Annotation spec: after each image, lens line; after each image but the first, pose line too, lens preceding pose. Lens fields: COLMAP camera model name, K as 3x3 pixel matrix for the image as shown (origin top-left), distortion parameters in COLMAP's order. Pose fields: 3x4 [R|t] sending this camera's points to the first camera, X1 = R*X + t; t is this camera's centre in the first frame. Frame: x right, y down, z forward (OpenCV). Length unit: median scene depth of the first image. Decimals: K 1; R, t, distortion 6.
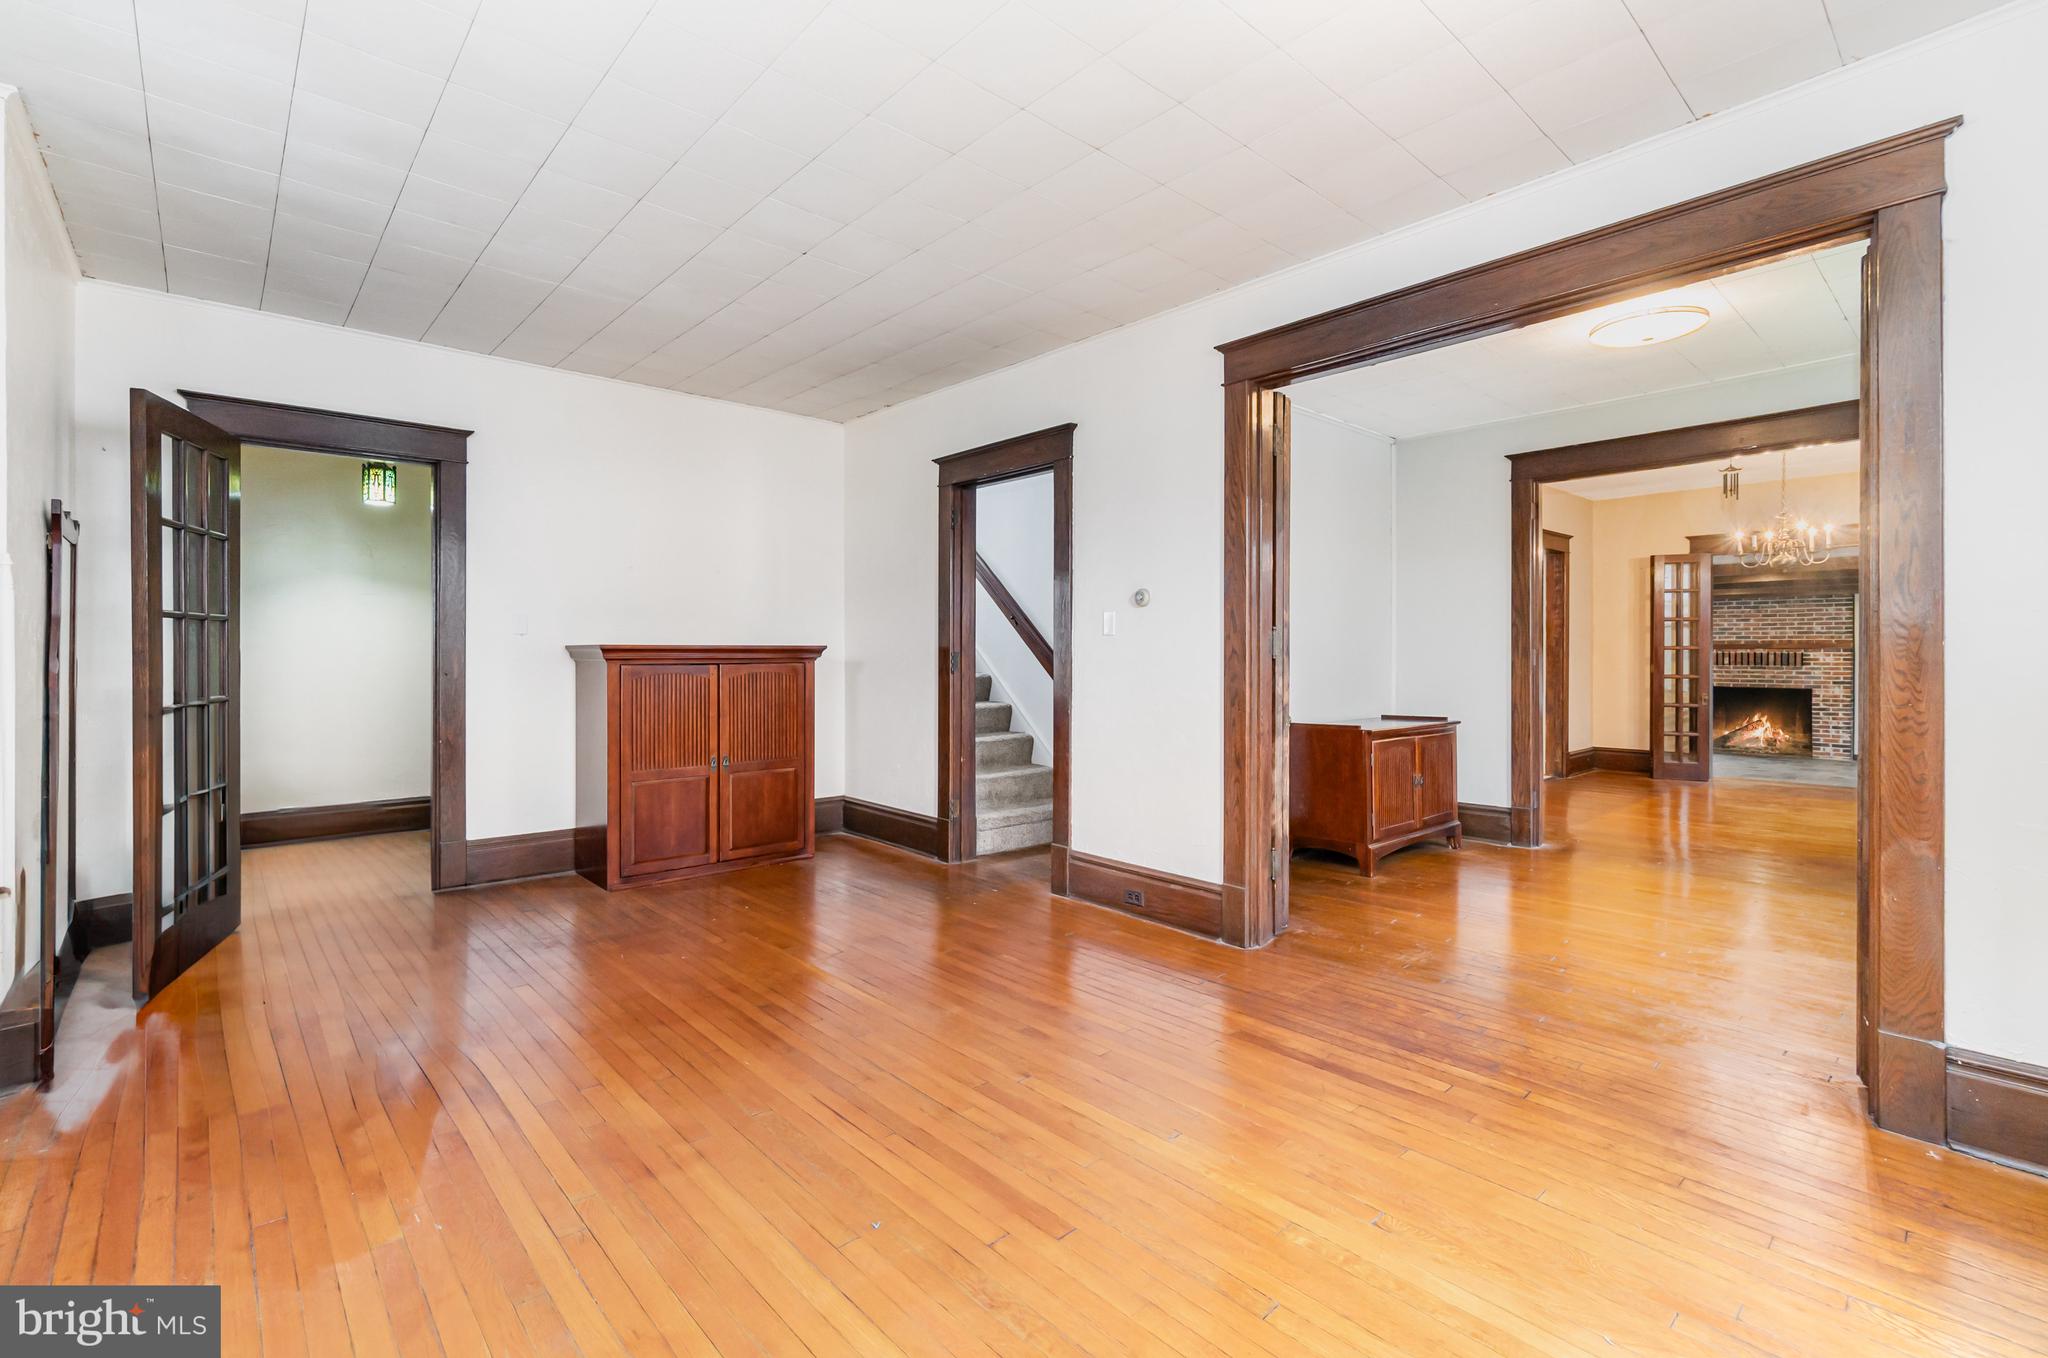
lens RADIAL K [[900.2, 0, 1007.4], [0, 900.2, 672.9], [0, 0, 1]] dist [-0.007477, 0.000554]
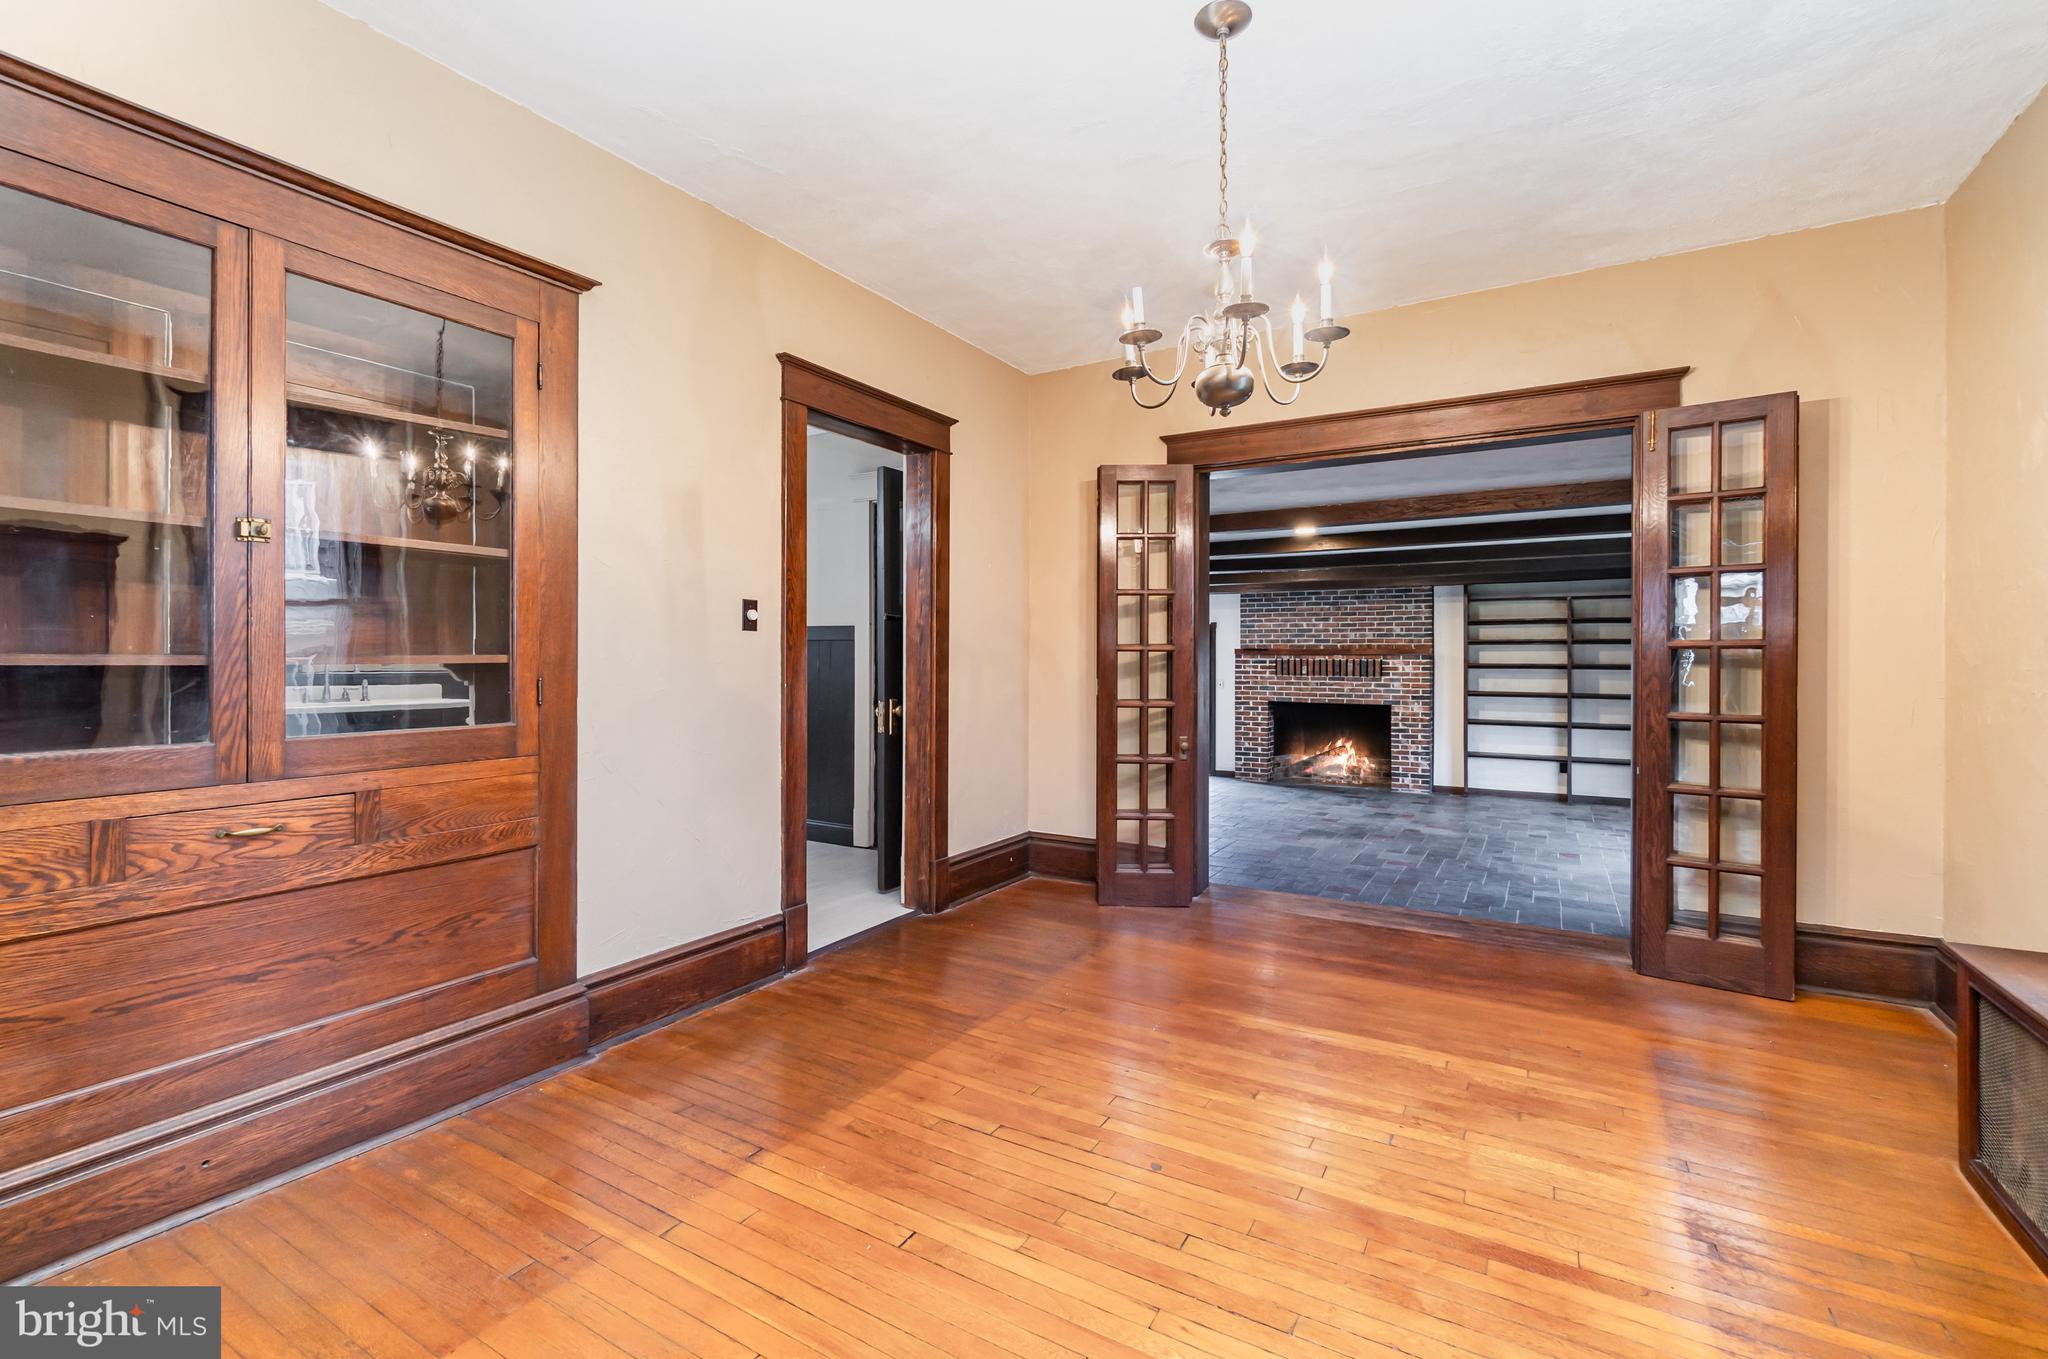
lens RADIAL K [[900.2, 0, 1014.0], [0, 900.2, 659.4], [0, 0, 1]] dist [-0.007477, 0.000554]
pose [[0.951962, 0.011288, 0.306009, 0.323805], [-0.006876, 0.999856, -0.015490, -0.008661], [-0.306140, 0.012642, 0.951903, 0.328730]]
